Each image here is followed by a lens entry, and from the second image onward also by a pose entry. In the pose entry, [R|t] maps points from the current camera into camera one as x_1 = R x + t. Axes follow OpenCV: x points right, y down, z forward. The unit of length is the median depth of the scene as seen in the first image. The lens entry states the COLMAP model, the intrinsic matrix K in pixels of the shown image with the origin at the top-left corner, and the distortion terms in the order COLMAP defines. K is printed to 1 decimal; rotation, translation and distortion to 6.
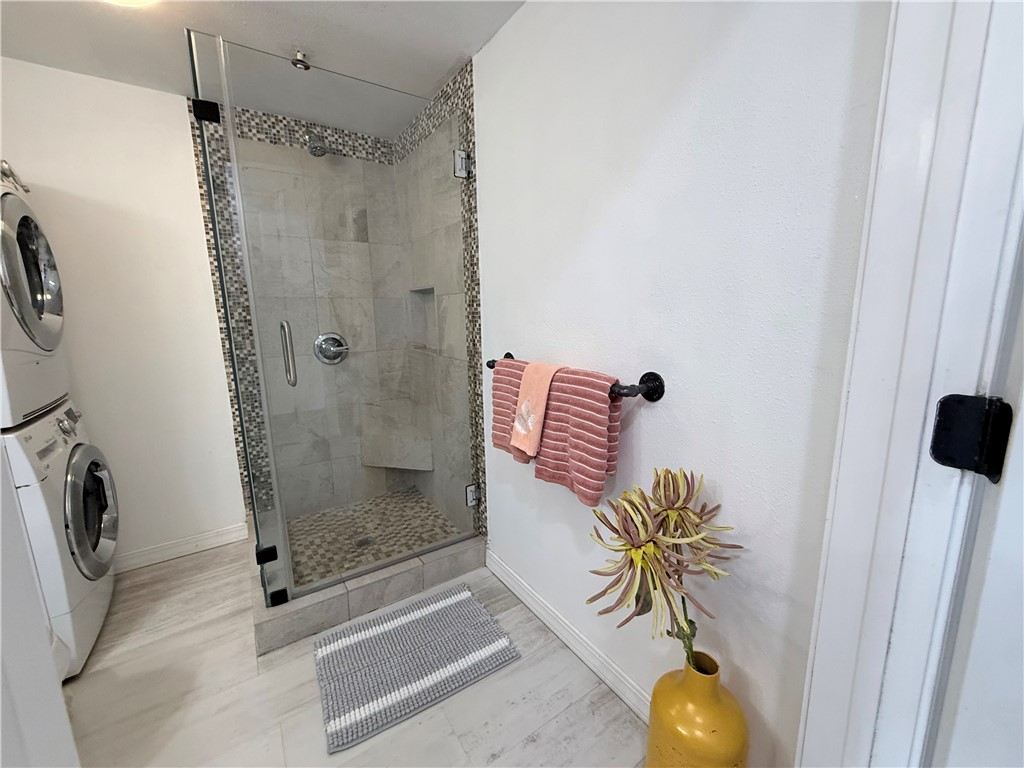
lens RADIAL K [[412.7, 0, 514.7], [0, 412.7, 384.2], [0, 0, 1]] dist [0.000383, -0.000390]
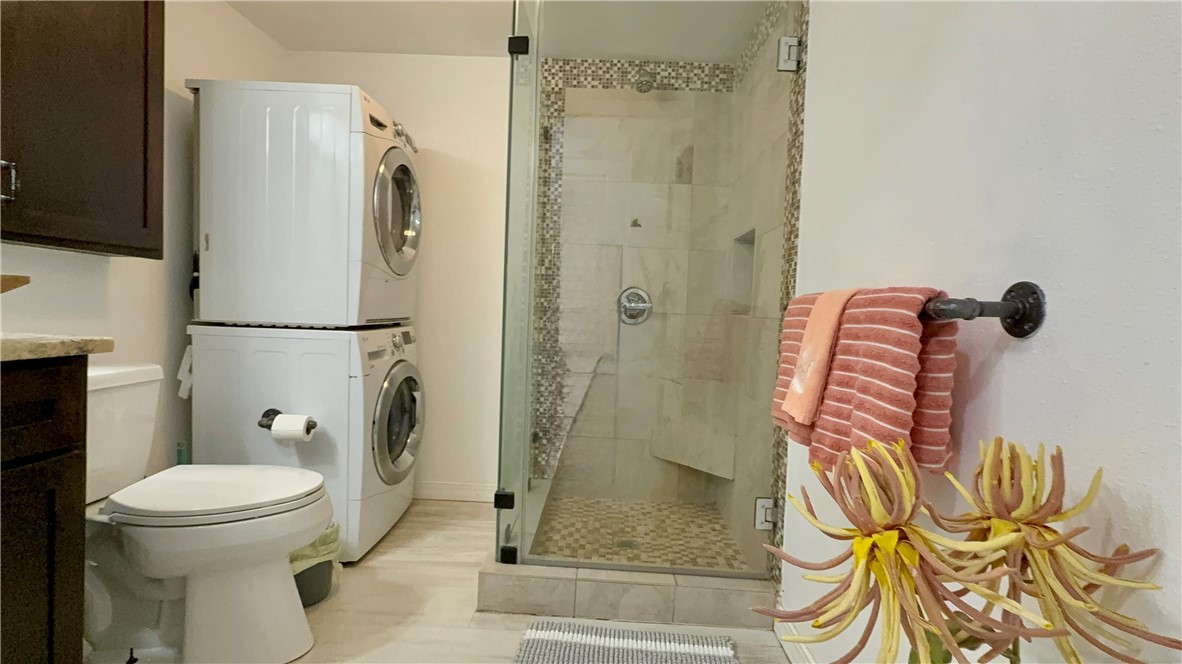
lens RADIAL K [[536.9, 0, 590.8], [0, 536.9, 329.5], [0, 0, 1]] dist [-0.000726, -0.000219]
pose [[0.810433, 0.066883, -0.582001, 0.176339], [-0.153342, 0.983043, -0.100558, 0.114903], [0.565407, 0.170741, 0.806946, 0.081384]]
